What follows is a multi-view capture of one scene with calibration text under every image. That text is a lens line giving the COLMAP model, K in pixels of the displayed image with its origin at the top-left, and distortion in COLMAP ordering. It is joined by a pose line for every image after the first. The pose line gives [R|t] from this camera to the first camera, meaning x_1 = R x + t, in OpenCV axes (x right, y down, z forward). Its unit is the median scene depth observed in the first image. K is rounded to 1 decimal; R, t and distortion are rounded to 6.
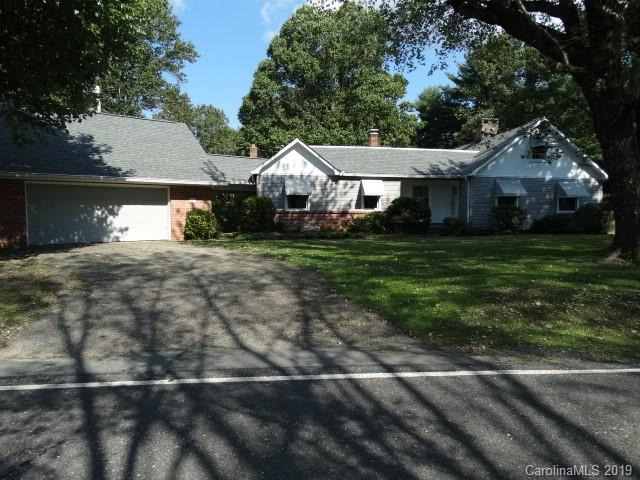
lens RADIAL K [[457.9, 0, 320.6], [0, 457.9, 241.4], [0, 0, 1]] dist [0.005395, -0.004166]
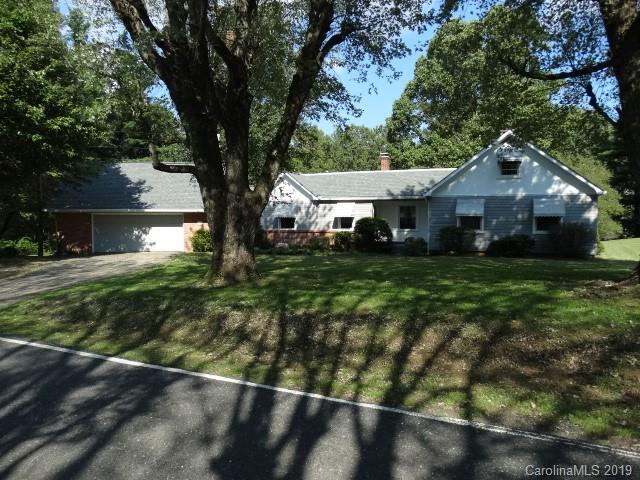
lens RADIAL K [[457.9, 0, 319.2], [0, 457.9, 239.0], [0, 0, 1]] dist [0.005395, -0.004166]
pose [[0.849028, 0.014255, -0.528155, 0.649069], [-0.031786, 0.999203, -0.024129, -0.017751], [0.527390, 0.037275, 0.848805, 0.024941]]
